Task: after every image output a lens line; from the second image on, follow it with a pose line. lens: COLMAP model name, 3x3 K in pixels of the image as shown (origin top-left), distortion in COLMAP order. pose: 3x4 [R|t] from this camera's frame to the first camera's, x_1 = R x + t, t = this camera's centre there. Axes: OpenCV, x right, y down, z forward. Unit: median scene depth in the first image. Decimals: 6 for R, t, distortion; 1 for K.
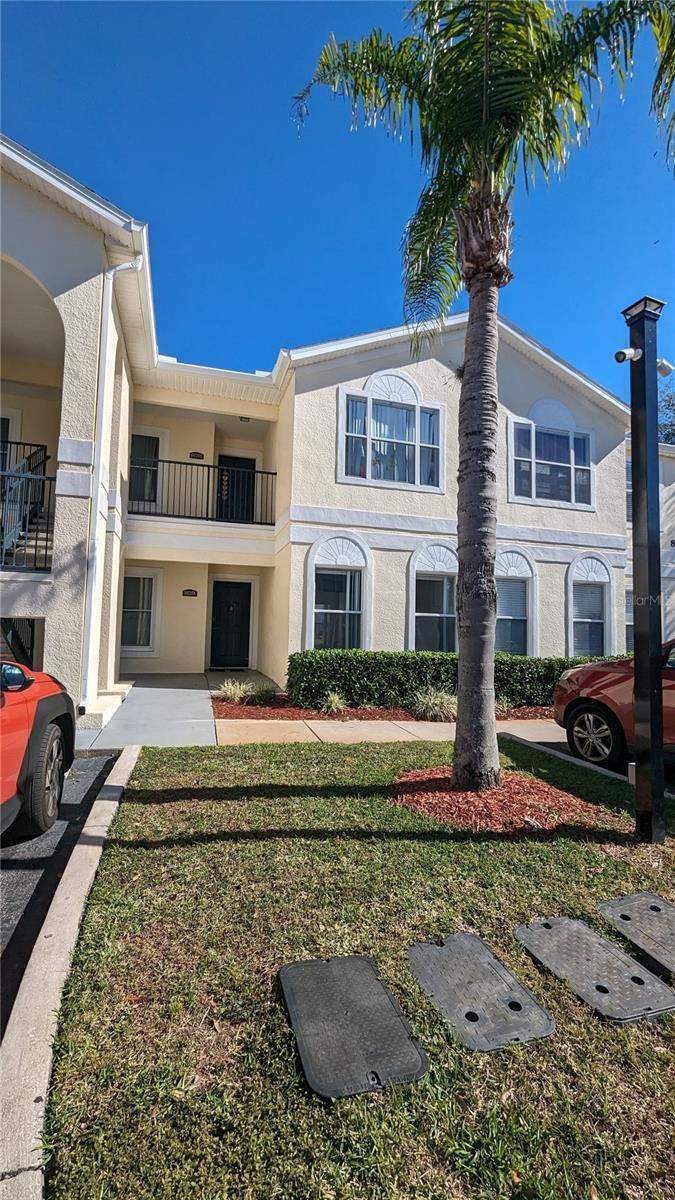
lens RADIAL K [[493.3, 0, 294.0], [0, 493.3, 619.8], [0, 0, 1]] dist [0.000717, -0.000748]
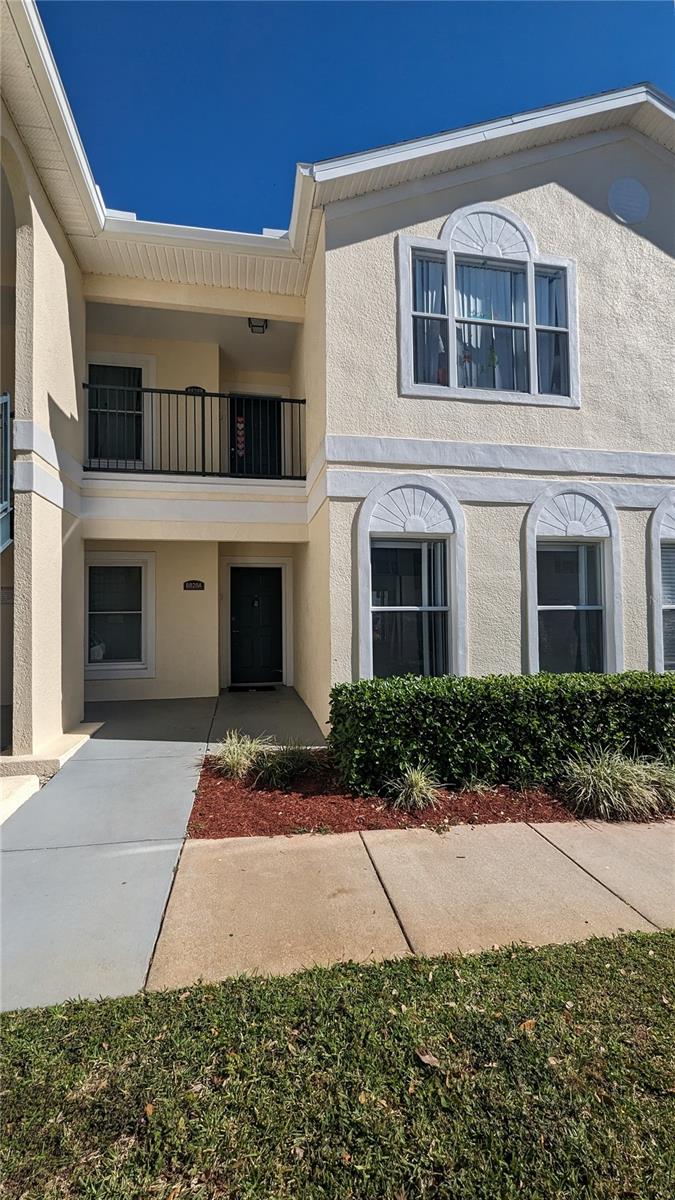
lens RADIAL K [[493.3, 0, 333.7], [0, 493.3, 606.7], [0, 0, 1]] dist [0.000717, -0.000748]
pose [[0.998954, -0.037758, -0.025792, 0.010305], [0.037945, 0.999257, 0.006788, -0.026453], [0.025517, -0.007760, 0.999644, 0.382120]]
